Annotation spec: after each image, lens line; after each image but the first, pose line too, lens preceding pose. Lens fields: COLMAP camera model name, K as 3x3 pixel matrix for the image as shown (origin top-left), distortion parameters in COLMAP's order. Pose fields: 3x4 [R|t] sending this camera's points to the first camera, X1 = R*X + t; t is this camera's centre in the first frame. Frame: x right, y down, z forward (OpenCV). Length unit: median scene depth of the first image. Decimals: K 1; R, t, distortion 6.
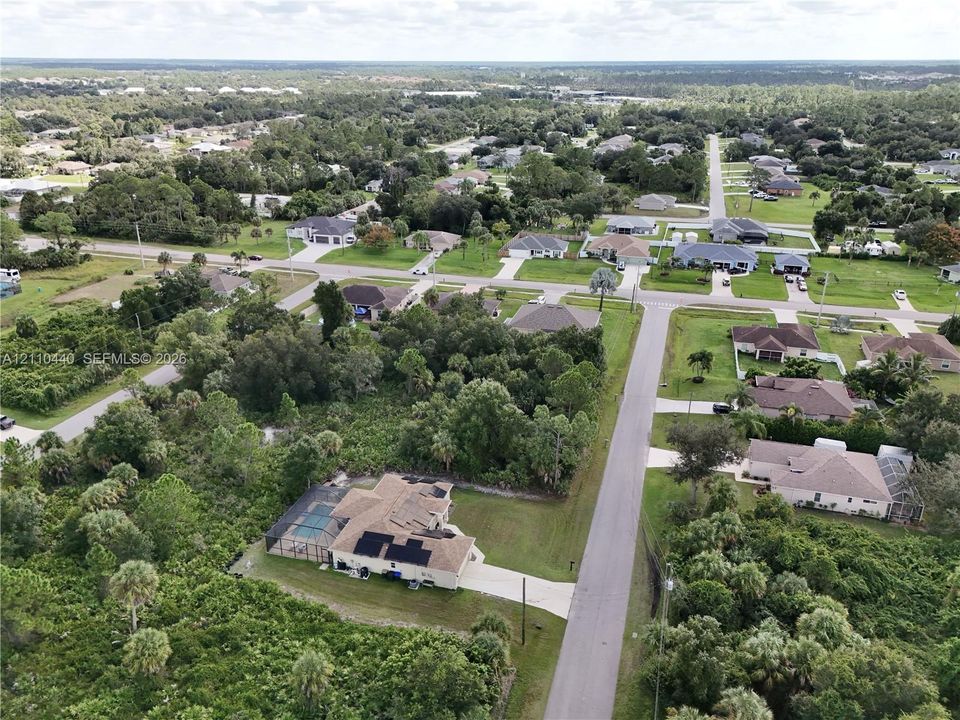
lens RADIAL K [[722.7, 0, 483.5], [0, 722.7, 355.7], [0, 0, 1]] dist [0.076796, -0.079076]
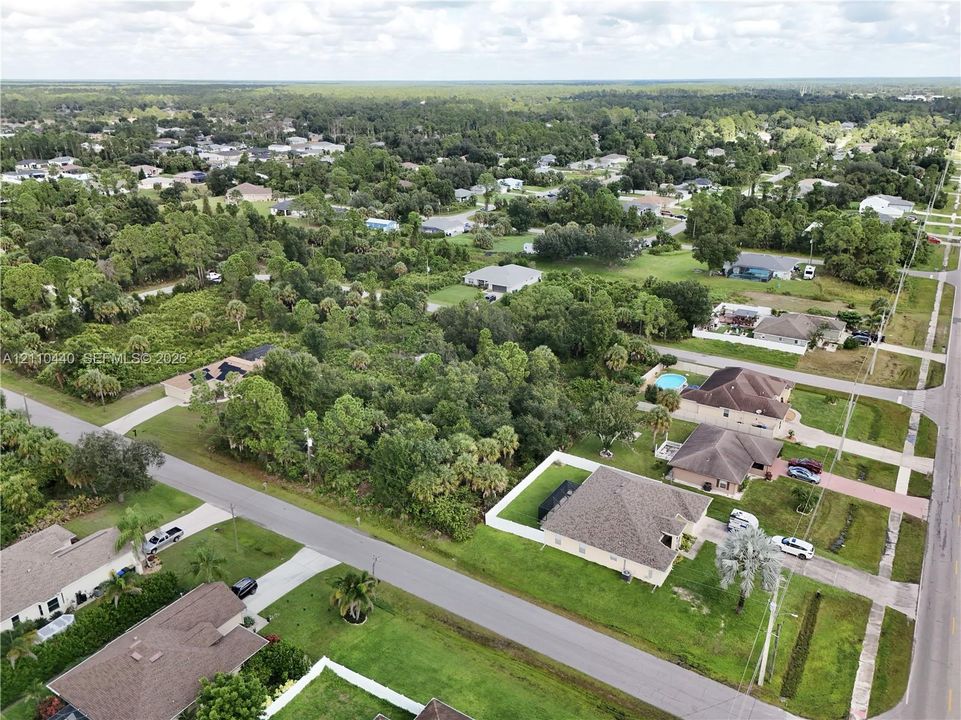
lens RADIAL K [[714.4, 0, 484.0], [0, 714.4, 362.5], [0, 0, 1]] dist [0.067526, -0.061771]
pose [[-0.283355, 0.350820, -0.892544, 0.500250], [-0.360259, 0.823586, 0.438087, -0.298088], [0.888777, 0.445681, -0.106981, 0.753474]]
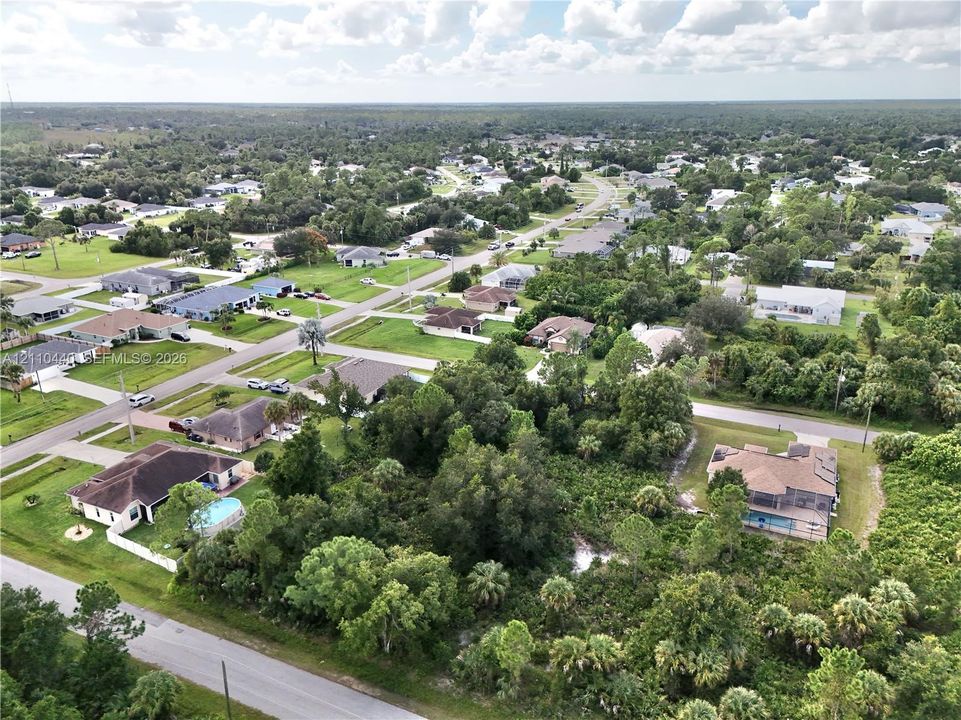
lens RADIAL K [[719.0, 0, 485.2], [0, 719.0, 357.5], [0, 0, 1]] dist [0.065208, -0.056255]
pose [[0.161209, -0.332658, 0.929166, -0.587120], [0.373809, 0.891916, 0.254466, -0.200137], [-0.913389, 0.306308, 0.268135, 0.498855]]
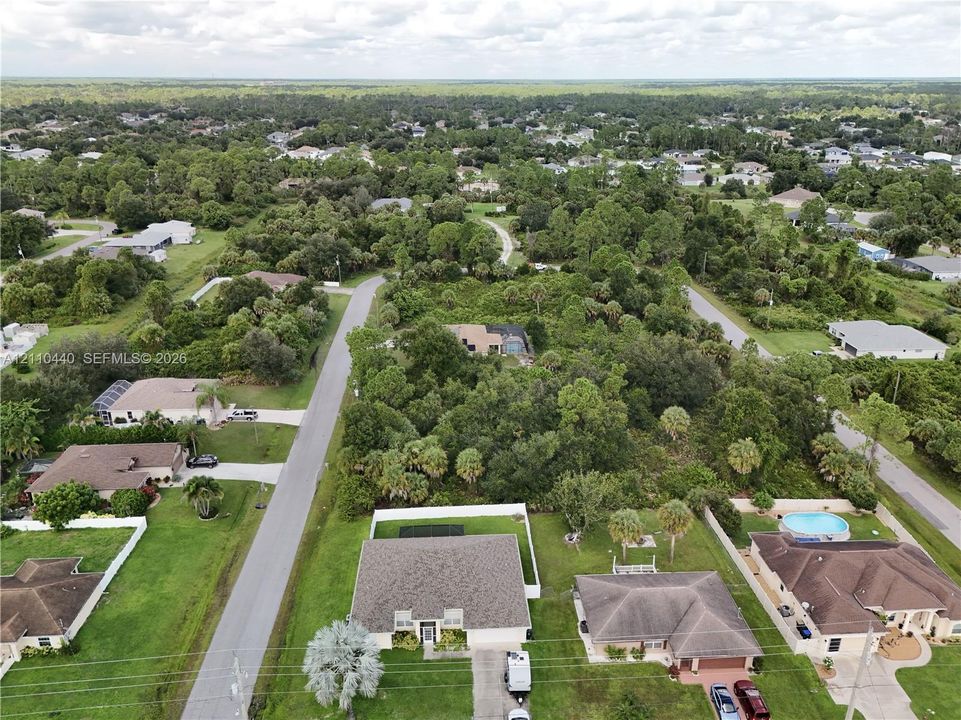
lens RADIAL K [[723.5, 0, 484.0], [0, 723.5, 355.7], [0, 0, 1]] dist [0.076796, -0.079076]
pose [[-0.943699, 0.115980, -0.309808, 0.173677], [-0.126848, 0.738071, 0.662692, -0.417460], [0.305519, 0.664681, -0.681805, 1.039971]]
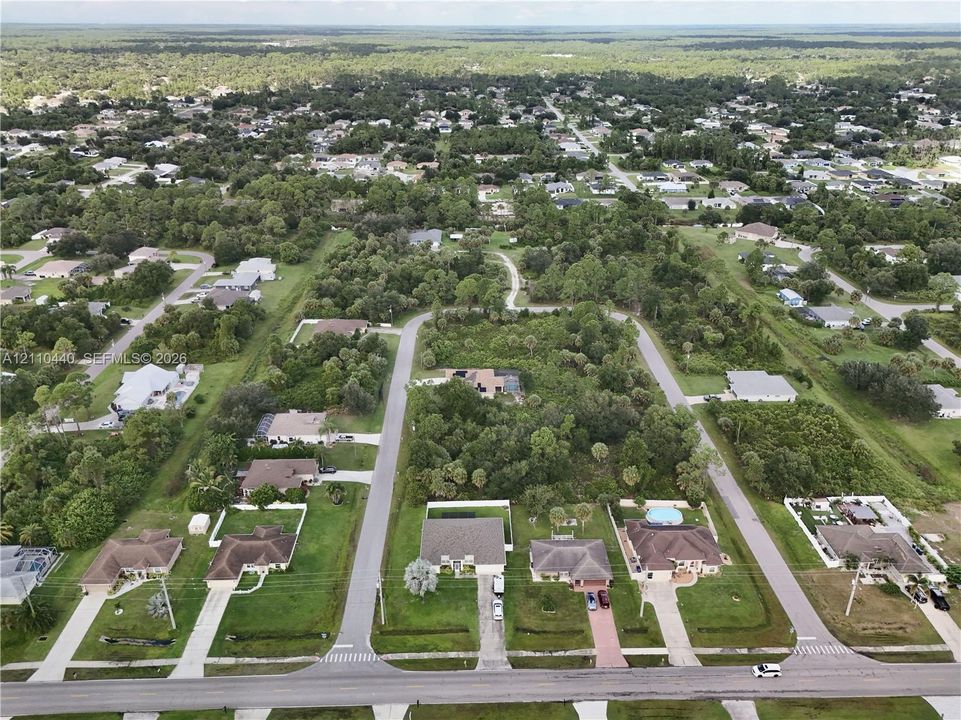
lens RADIAL K [[723.5, 0, 484.0], [0, 723.5, 355.7], [0, 0, 1]] dist [0.076796, -0.079076]
pose [[-0.953925, 0.122465, -0.273914, 0.262867], [-0.115062, 0.693810, 0.710907, -0.789016], [0.277105, 0.709669, -0.647752, 1.230567]]
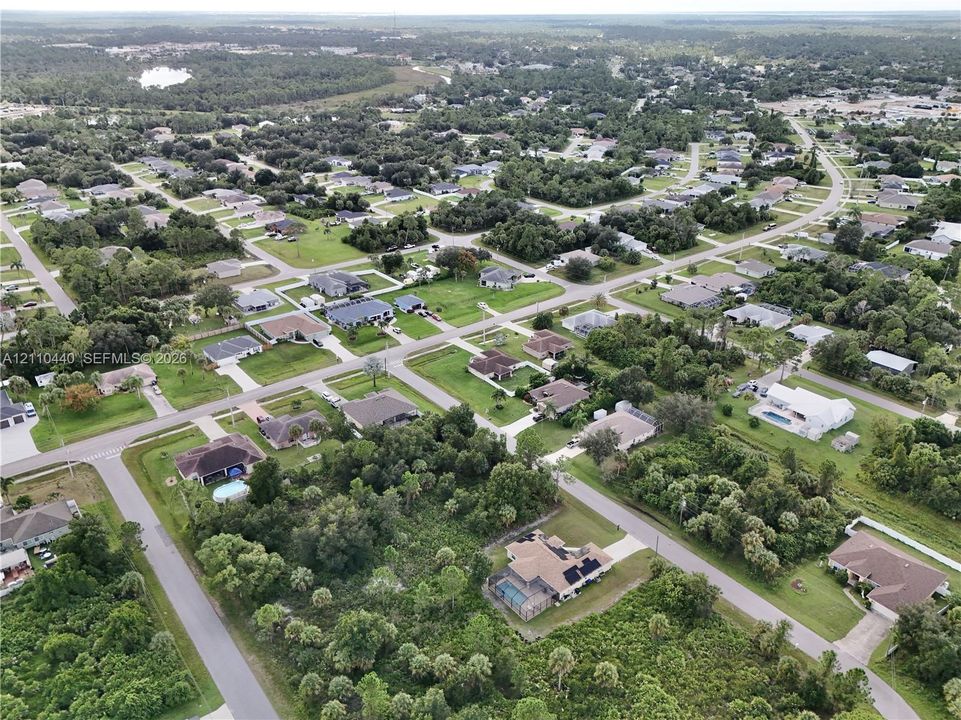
lens RADIAL K [[709.5, 0, 483.5], [0, 709.5, 370.4], [0, 0, 1]] dist [0.127214, -0.167249]
pose [[0.583350, -0.367310, 0.724422, -0.594402], [0.307713, 0.925361, 0.221404, -0.285593], [-0.751675, 0.093758, 0.652835, -0.008021]]
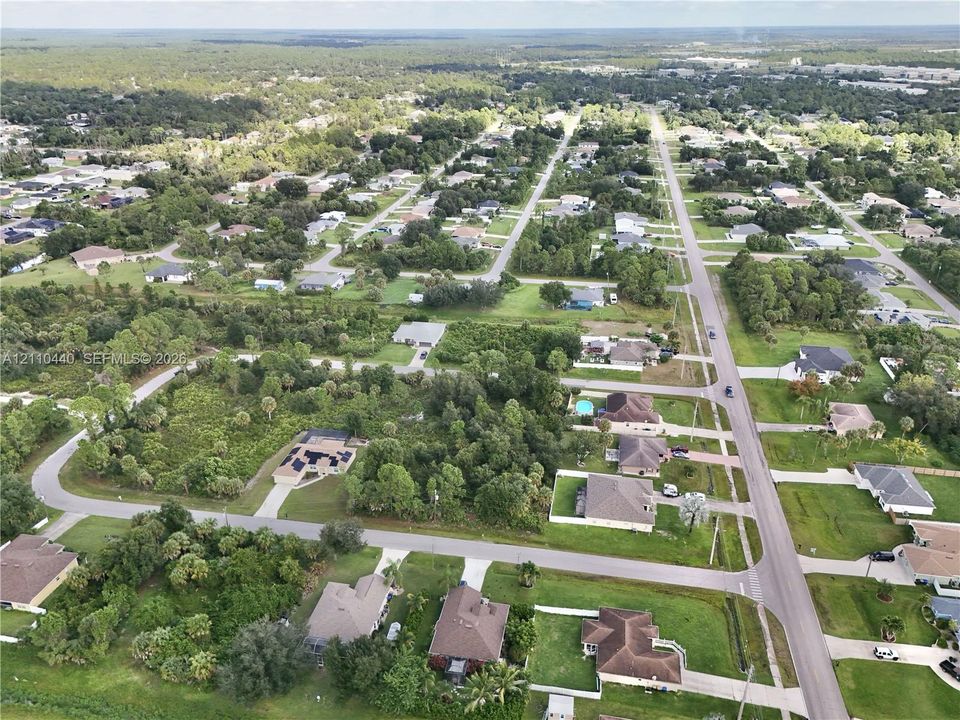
lens RADIAL K [[713.6, 0, 483.5], [0, 713.6, 362.5], [0, 0, 1]] dist [0.067526, -0.061771]
pose [[0.099185, 0.418441, -0.902812, 0.812526], [-0.372349, 0.856979, 0.356291, -0.447767], [0.922778, 0.300822, 0.240806, 0.403272]]
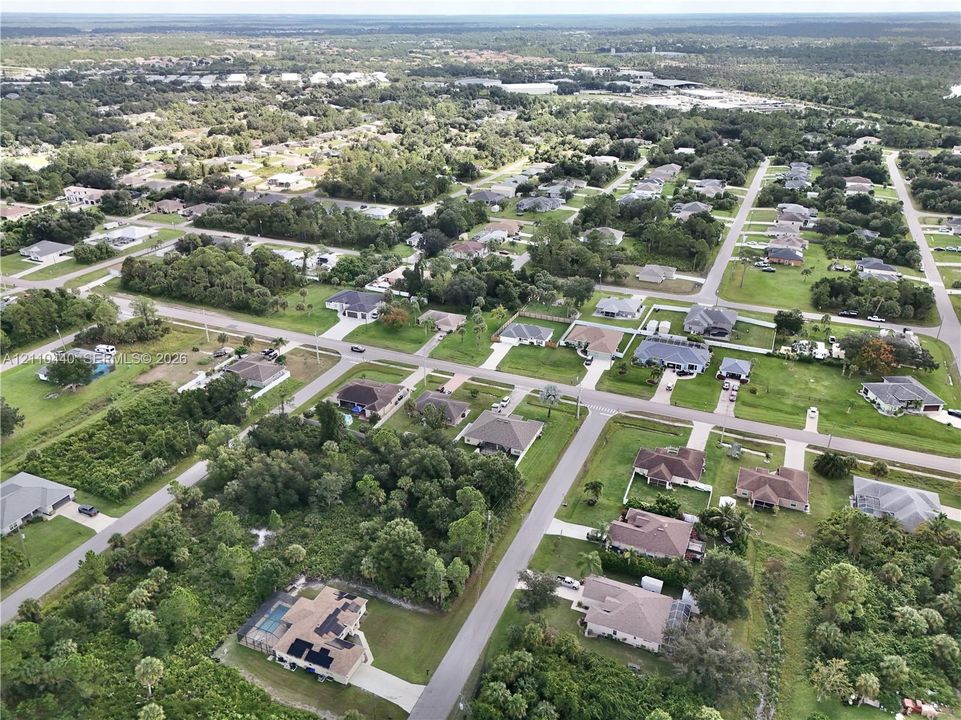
lens RADIAL K [[720.8, 0, 483.7], [0, 720.8, 359.4], [0, 0, 1]] dist [0.067819, -0.069322]
pose [[0.991580, 0.052931, -0.118184, 0.171984], [-0.045601, 0.996915, 0.063889, -0.209634], [0.121201, -0.057962, 0.990934, -0.204853]]
